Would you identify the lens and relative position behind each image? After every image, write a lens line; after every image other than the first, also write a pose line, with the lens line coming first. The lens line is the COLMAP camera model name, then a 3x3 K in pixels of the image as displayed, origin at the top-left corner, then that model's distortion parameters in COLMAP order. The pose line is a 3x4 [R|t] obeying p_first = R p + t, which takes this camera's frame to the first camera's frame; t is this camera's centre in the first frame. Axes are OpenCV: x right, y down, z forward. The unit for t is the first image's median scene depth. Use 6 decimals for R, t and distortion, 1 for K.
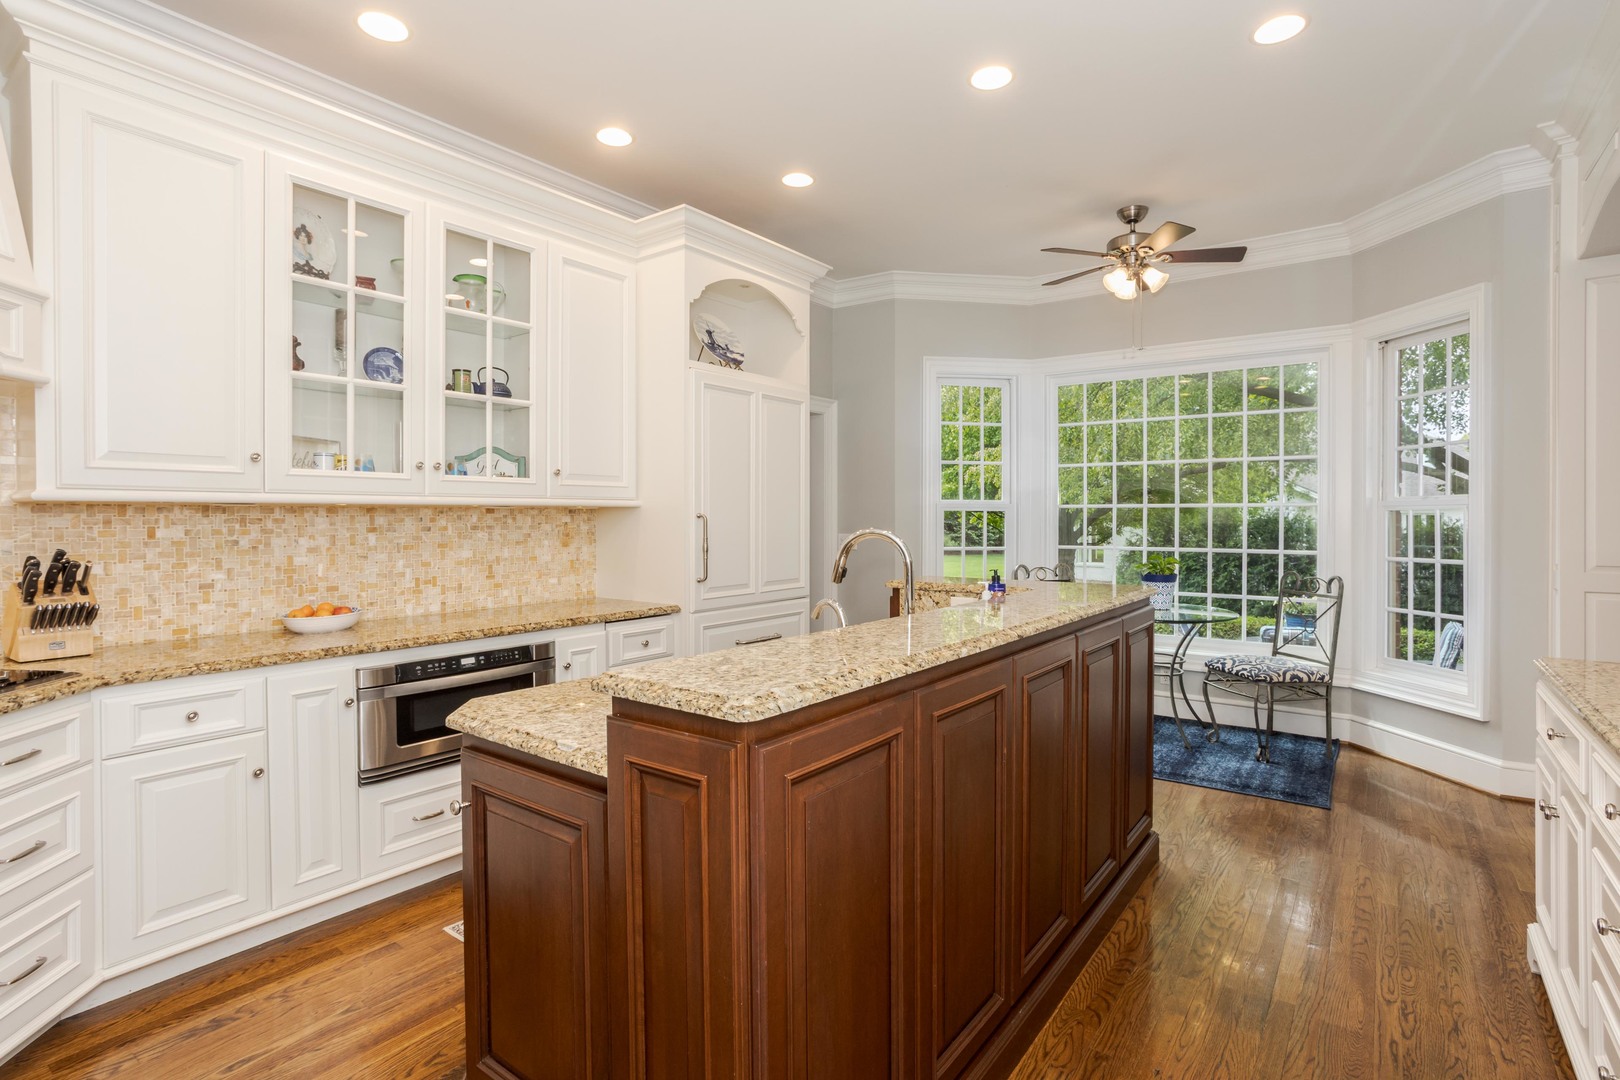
lens RADIAL K [[794.4, 0, 804.3], [0, 794.4, 525.8], [0, 0, 1]] dist [-0.047024, 0.027424]
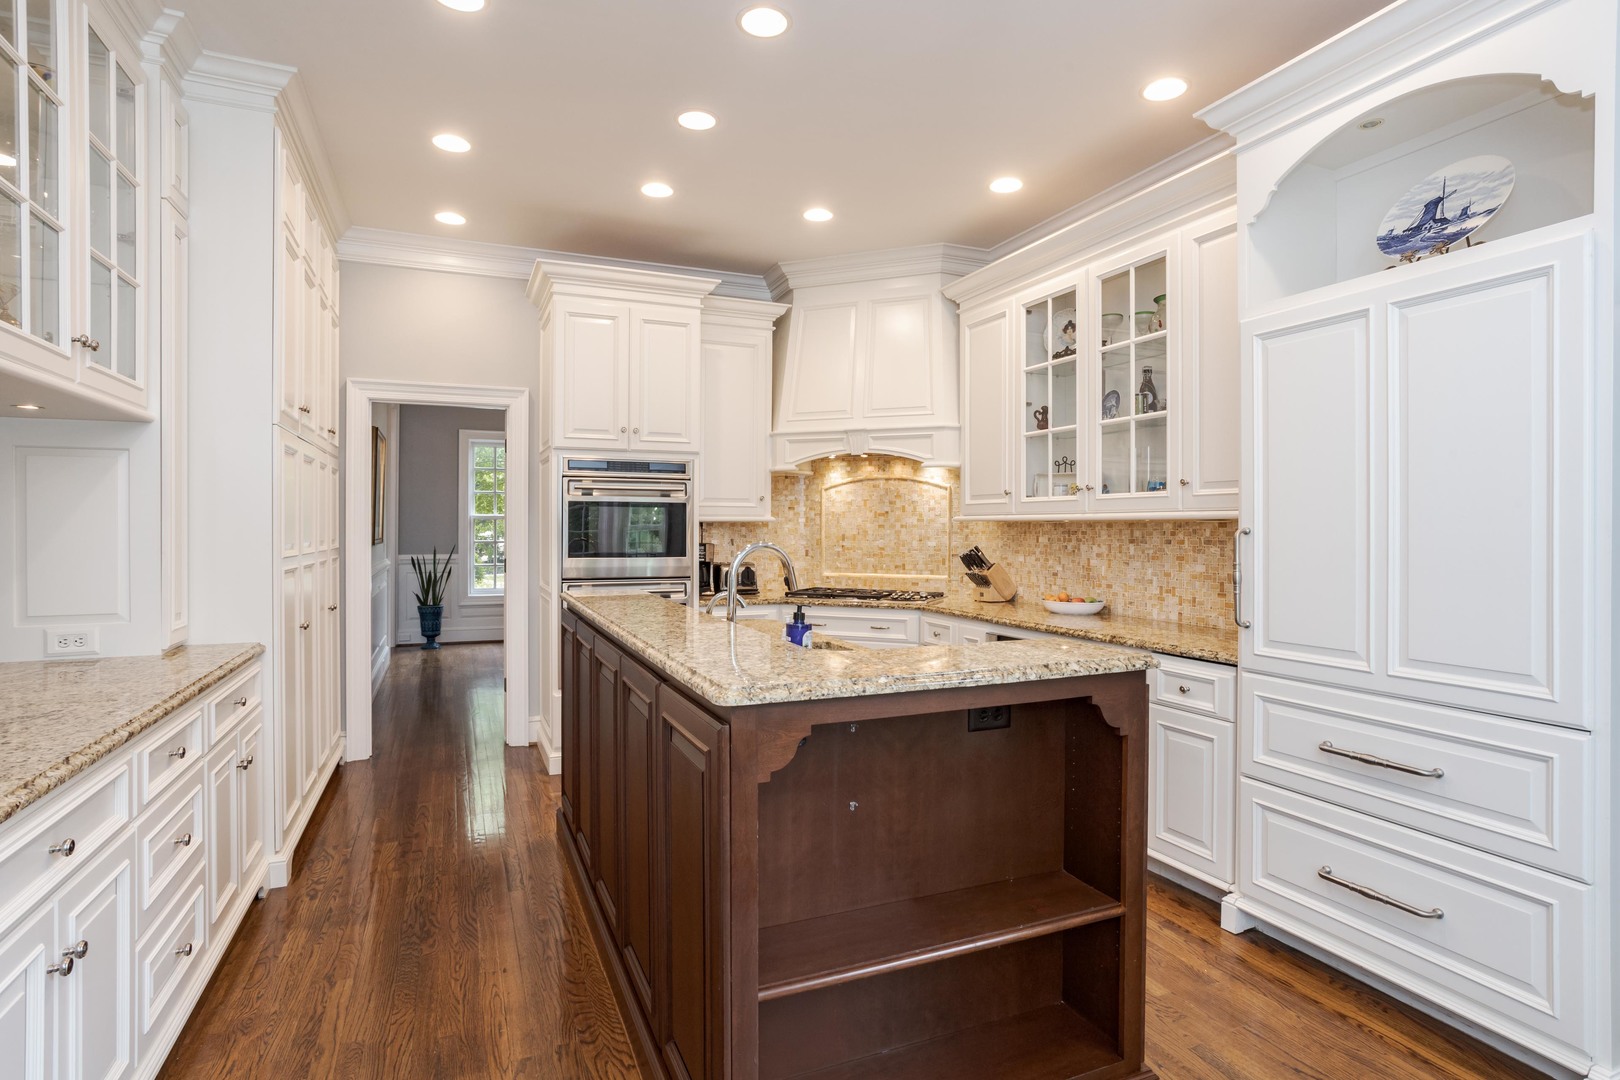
lens RADIAL K [[846.6, 0, 811.9], [0, 846.6, 537.5], [0, 0, 1]] dist [-0.009956, 0.005173]
pose [[-0.496120, 0.011757, -0.868174, 0.779189], [-0.010463, 0.999755, 0.019518, -0.019840], [0.868191, 0.018767, -0.495875, 1.165868]]
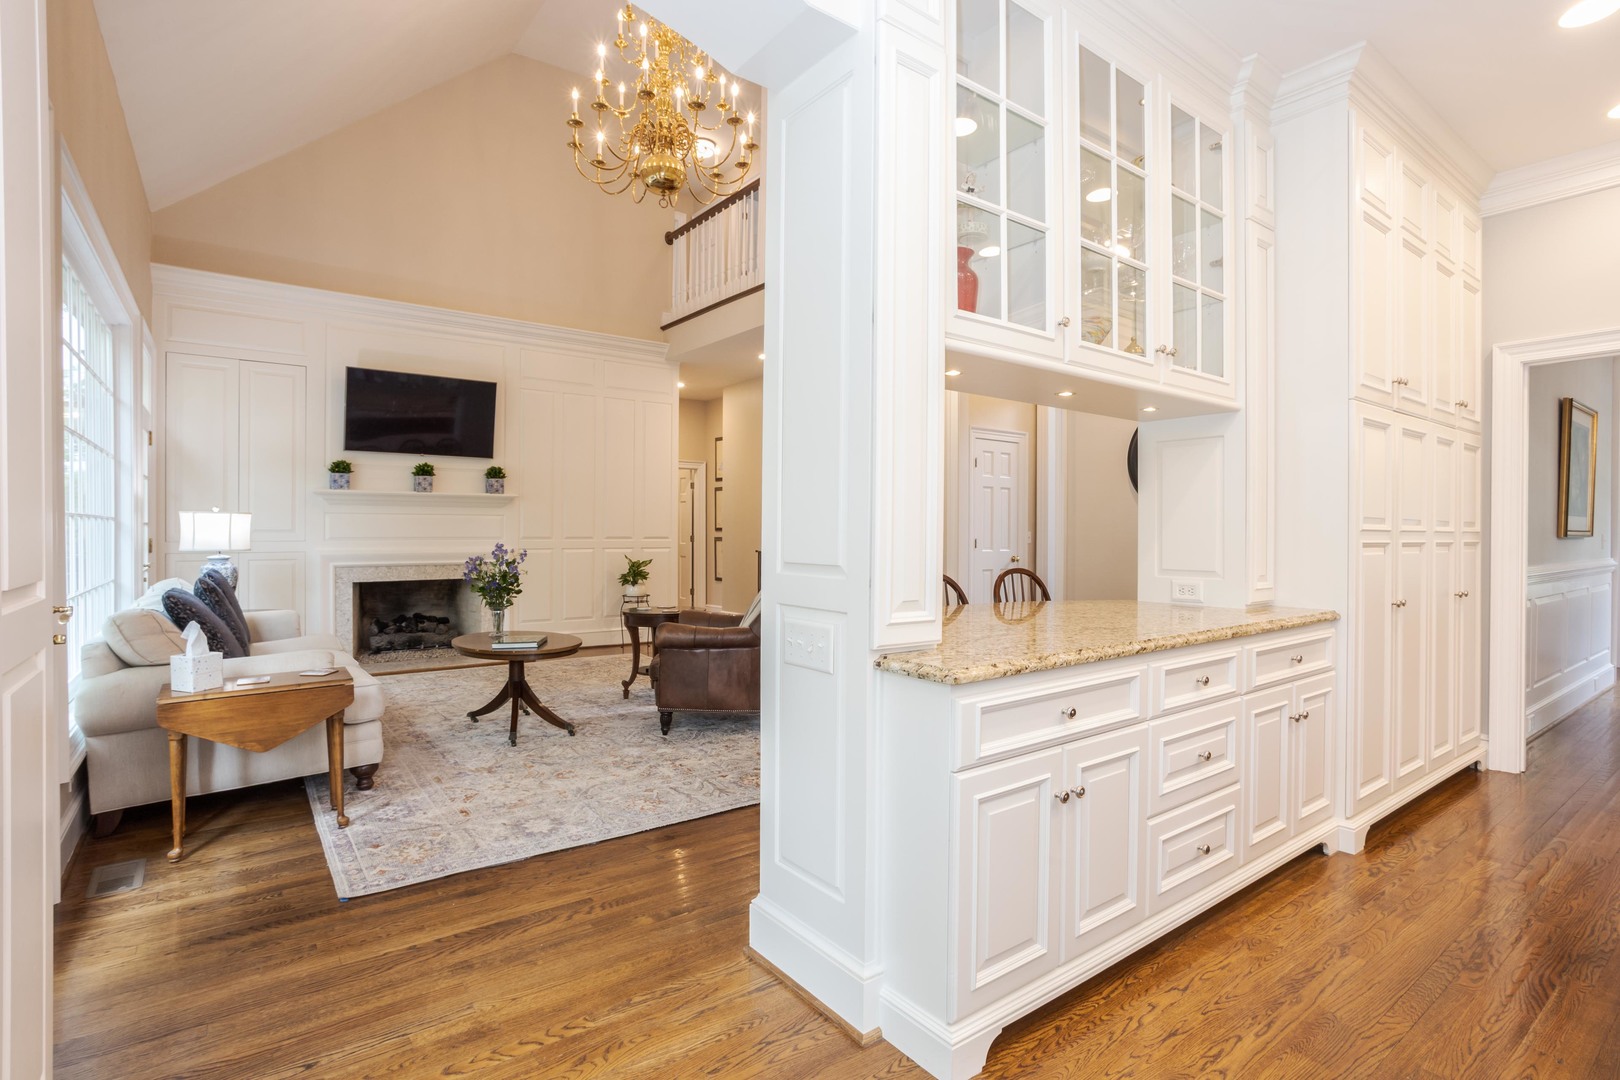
lens RADIAL K [[794.4, 0, 813.6], [0, 794.4, 533.4], [0, 0, 1]] dist [-0.047024, 0.027424]
pose [[-0.962379, -0.006833, 0.271625, 0.610165], [-0.003086, 0.999894, 0.014220, 0.020484], [-0.271694, 0.012847, -0.962298, 1.205032]]
